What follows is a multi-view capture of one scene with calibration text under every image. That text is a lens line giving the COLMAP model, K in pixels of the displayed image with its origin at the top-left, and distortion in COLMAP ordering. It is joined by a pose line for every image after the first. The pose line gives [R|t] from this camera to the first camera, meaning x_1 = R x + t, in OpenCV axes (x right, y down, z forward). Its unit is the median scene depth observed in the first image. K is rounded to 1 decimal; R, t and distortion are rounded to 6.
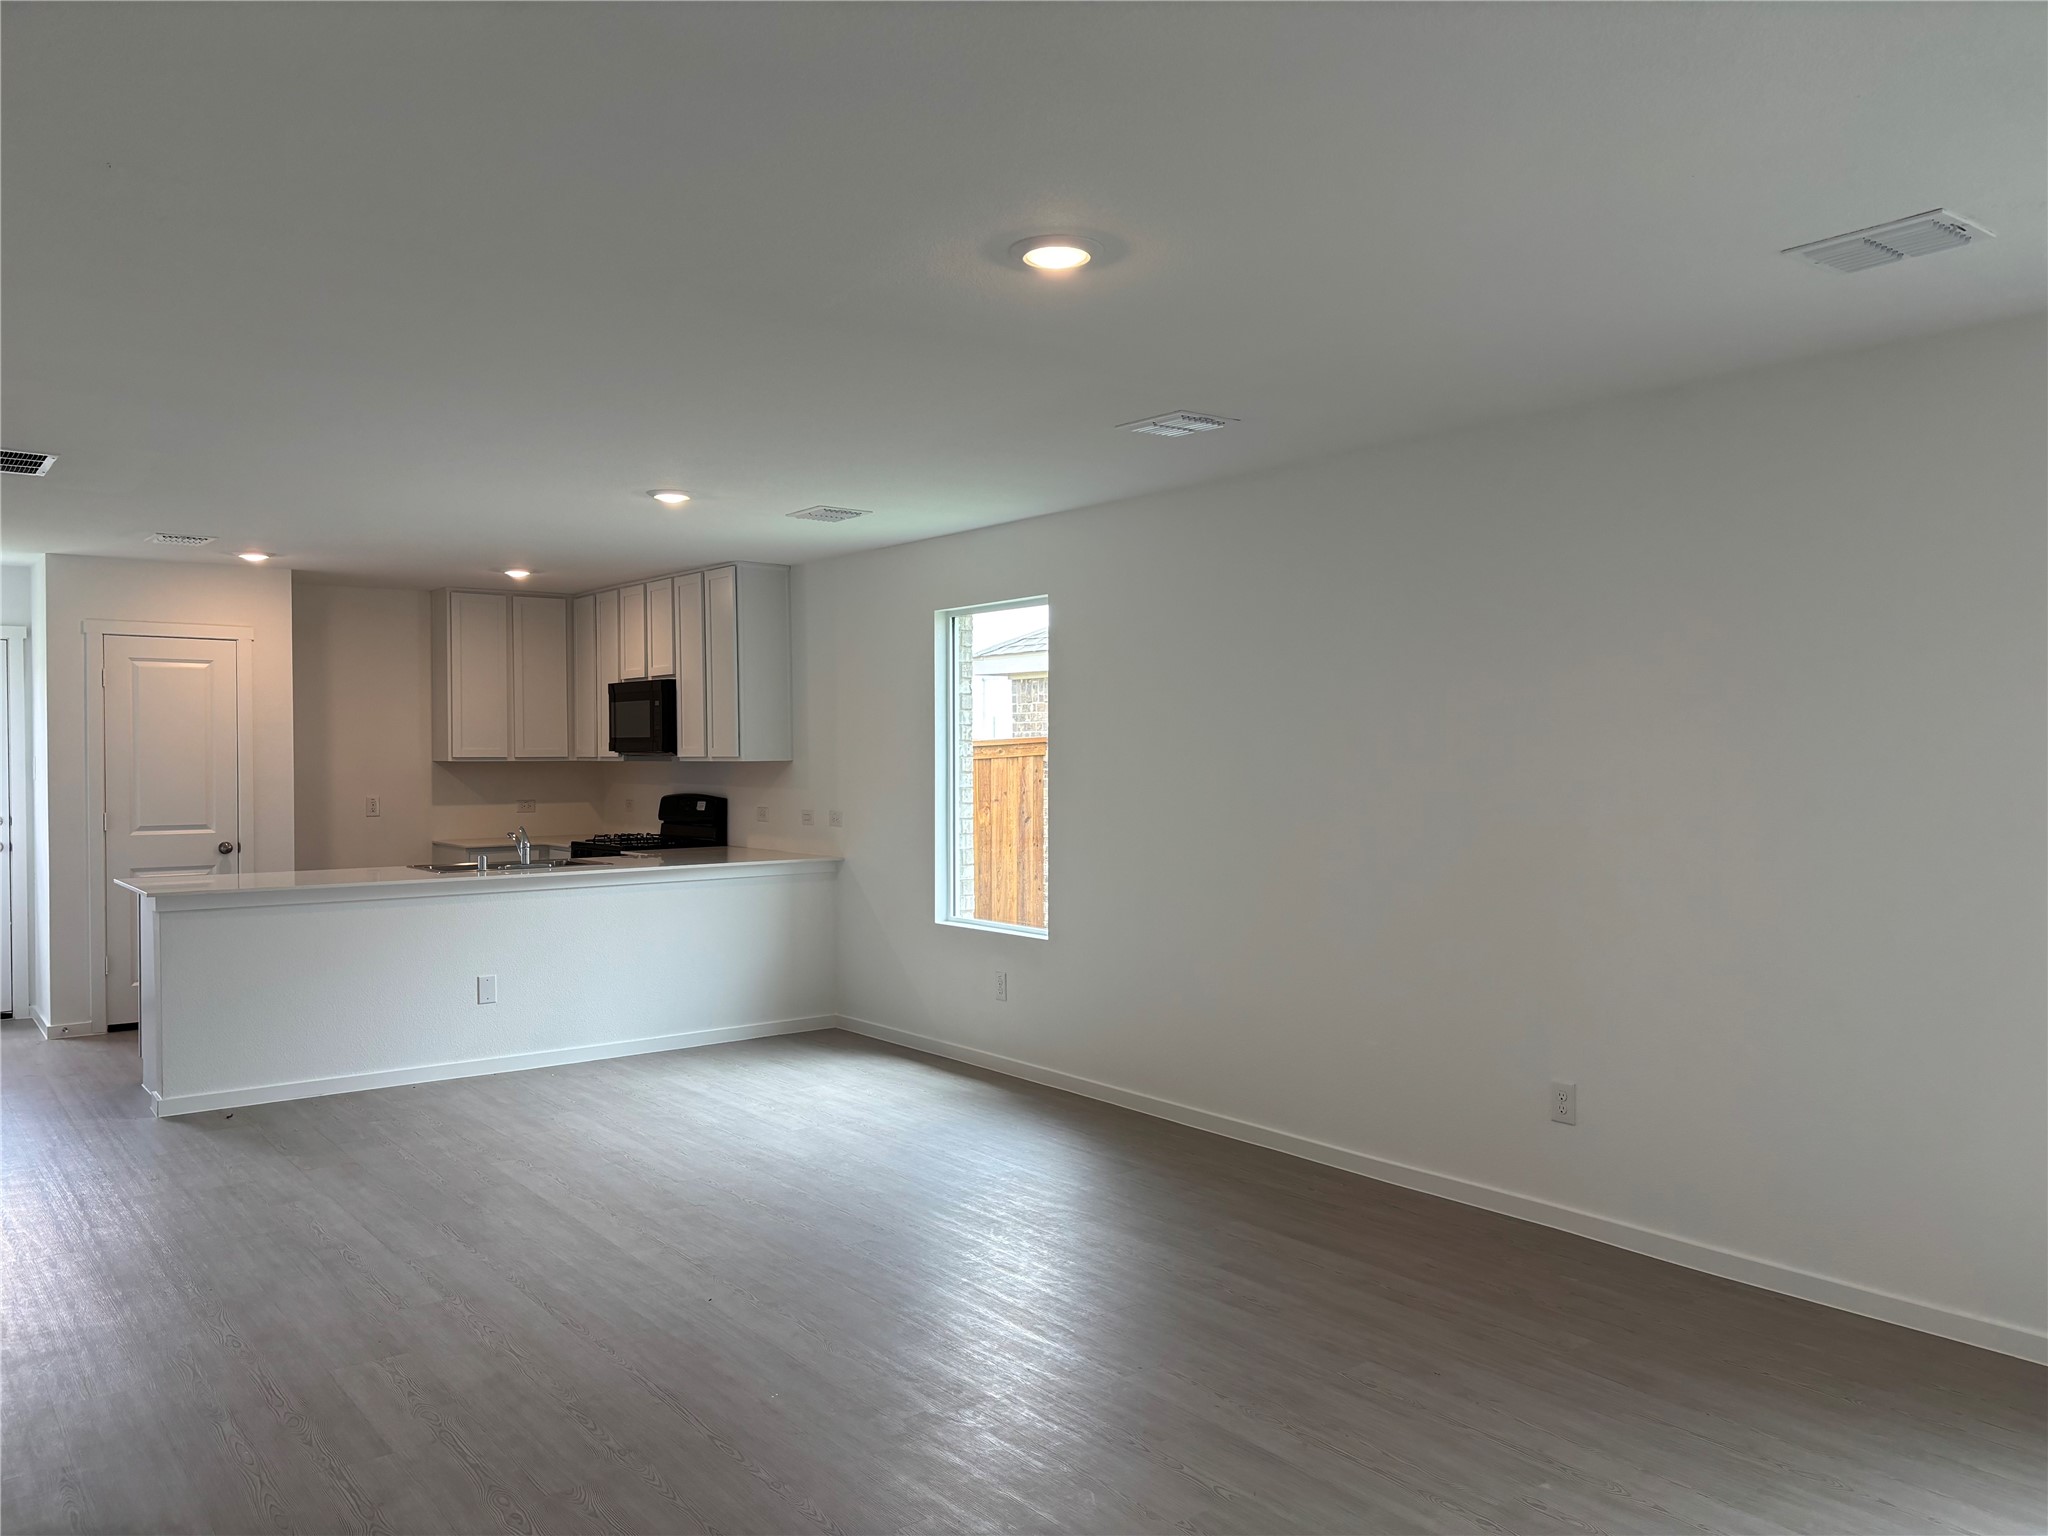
lens RADIAL K [[1527.1, 0, 1024.0], [0, 1527.1, 768.0], [0, 0, 1]] dist [0.008691, 0.000433]
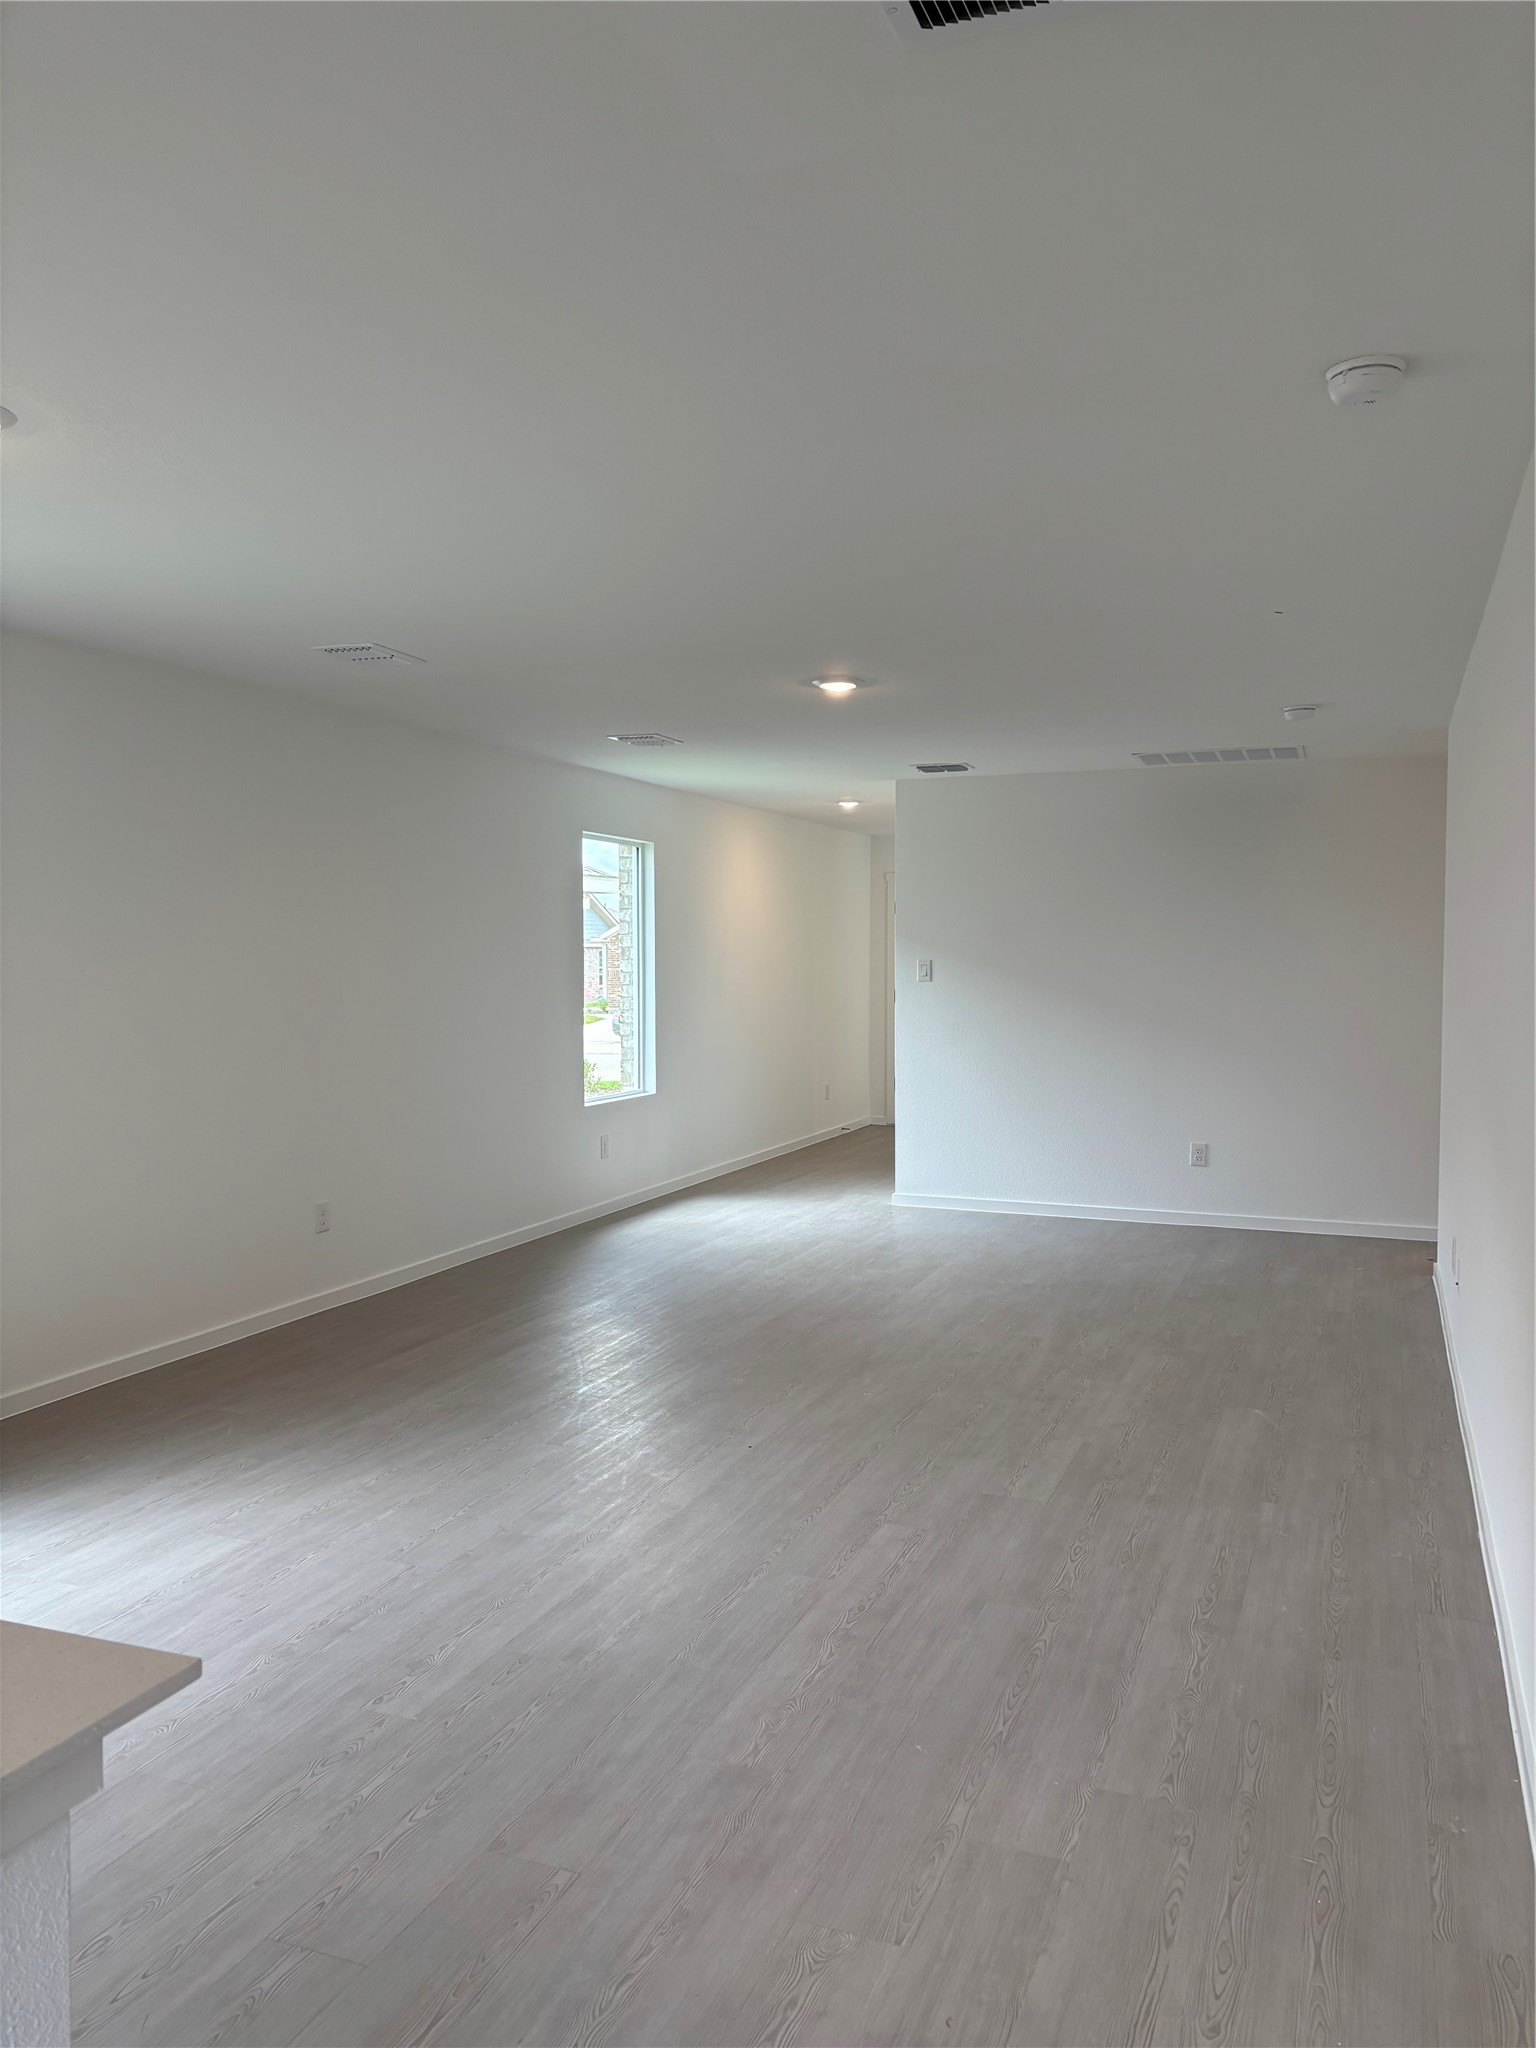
lens RADIAL K [[1527.1, 0, 768.0], [0, 1527.1, 1024.0], [0, 0, 1]] dist [0.008691, 0.000433]
pose [[-0.507552, -0.040018, 0.860691, -0.997225], [0.006897, 0.998700, 0.050502, -0.017950], [-0.861593, 0.031569, -0.506616, 1.321474]]
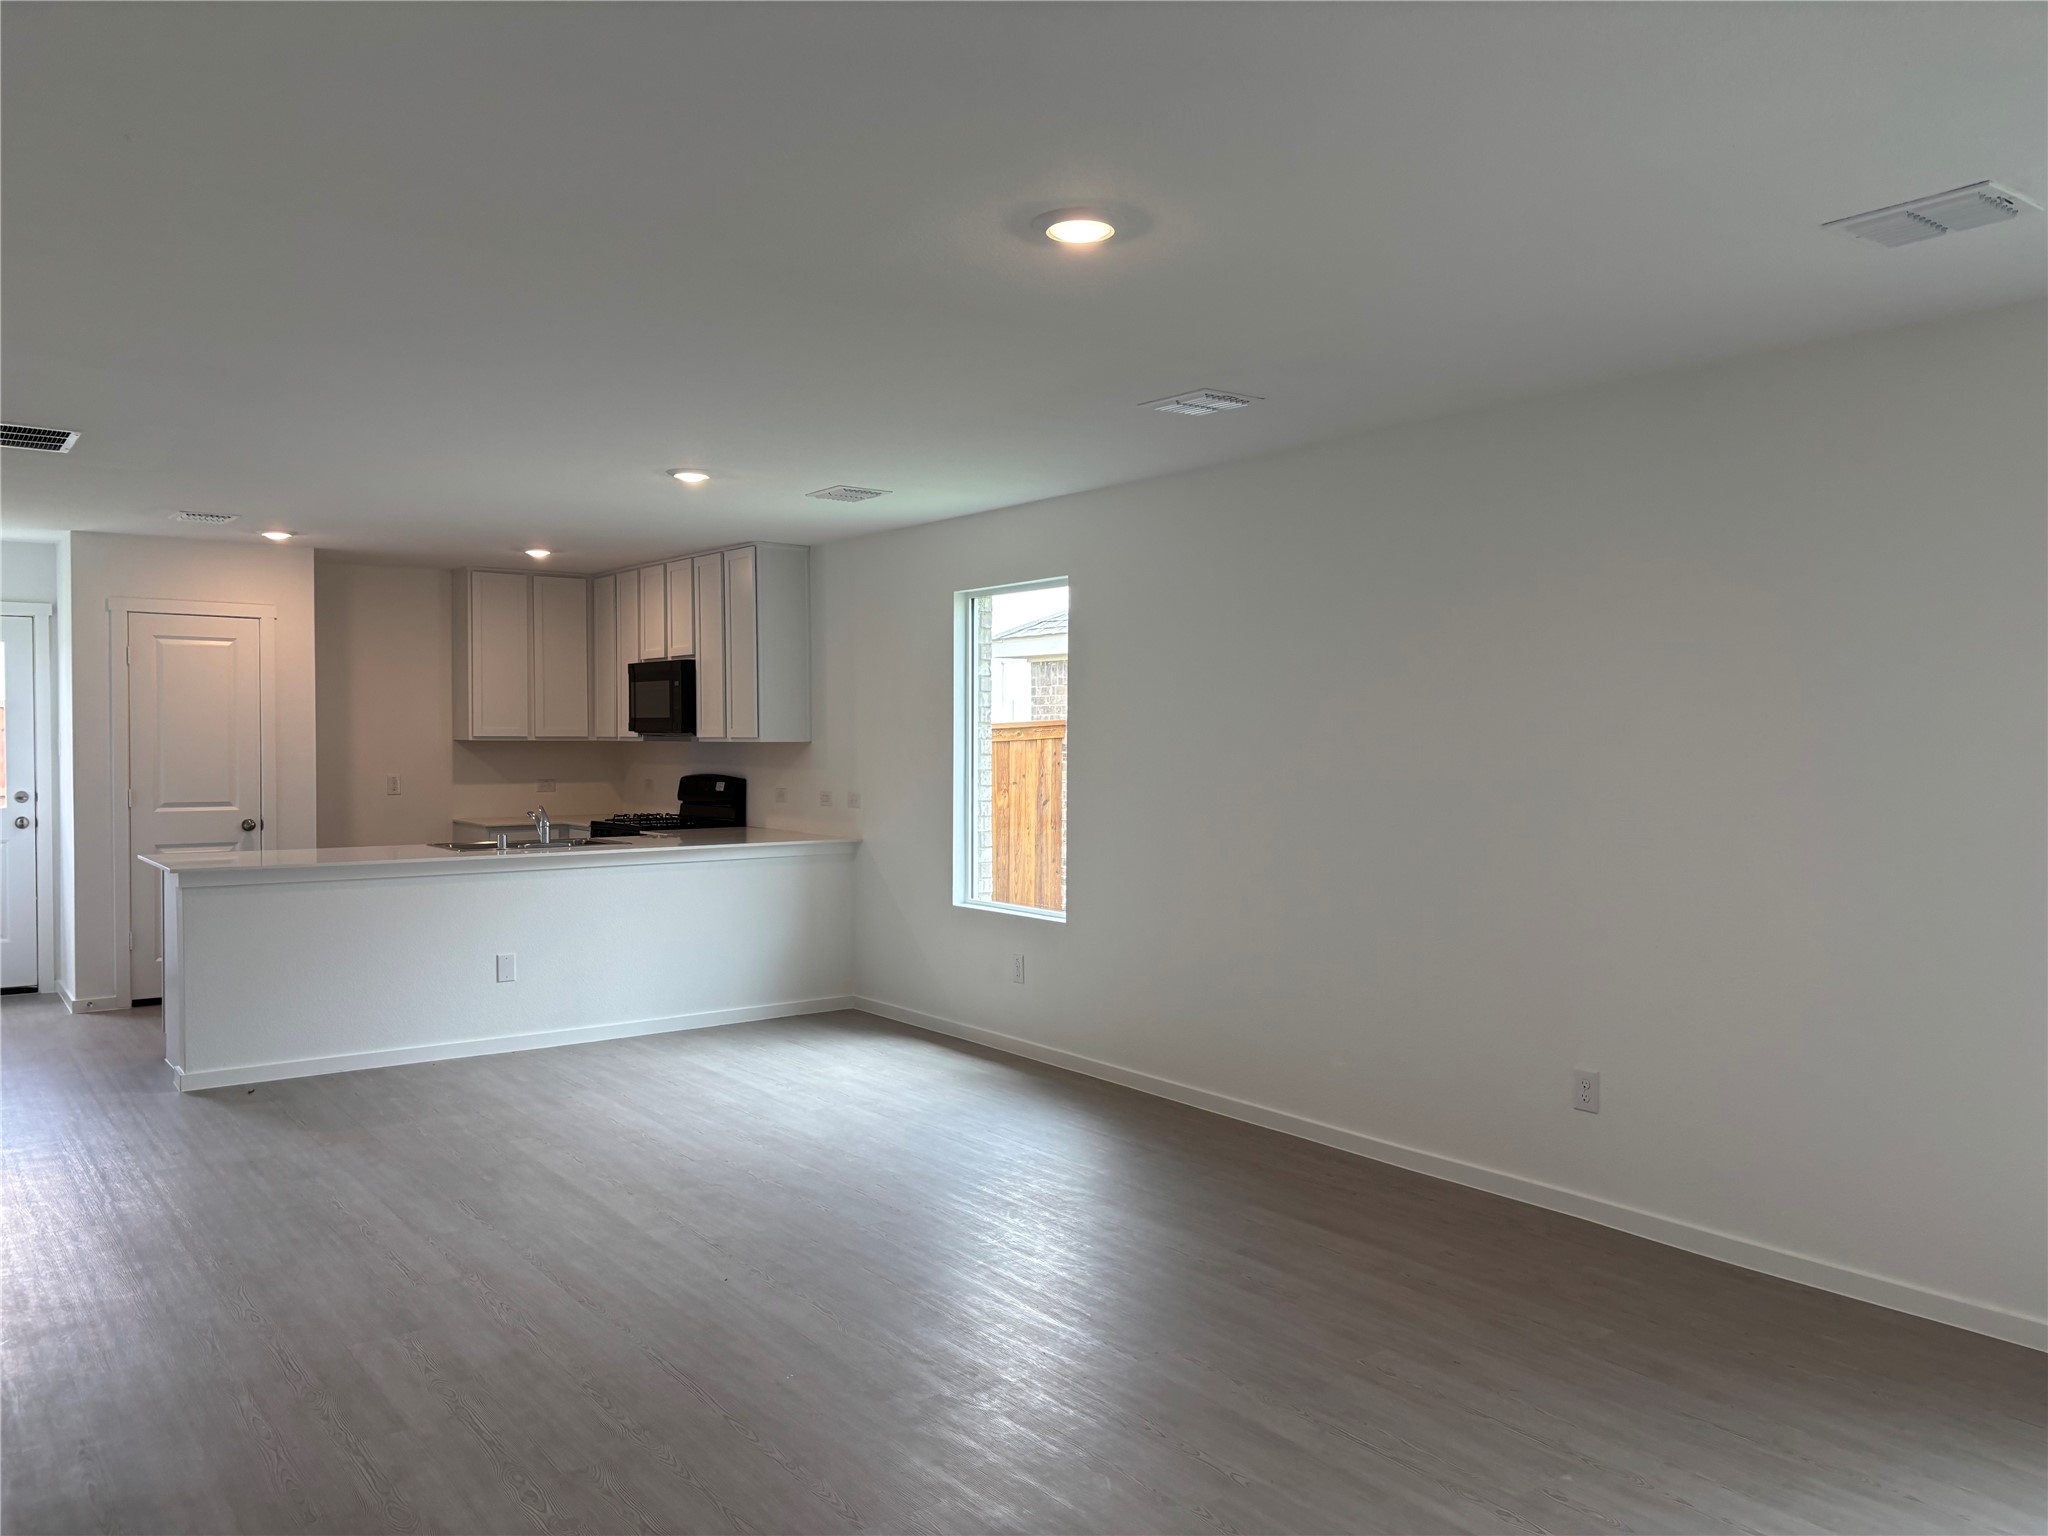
lens RADIAL K [[1527.1, 0, 1024.0], [0, 1527.1, 768.0], [0, 0, 1]] dist [0.008691, 0.000433]
pose [[0.999905, 0.006543, -0.012143, -0.000408], [-0.006407, 0.999917, 0.011209, 0.000746], [0.012216, -0.011130, 0.999863, 0.005144]]
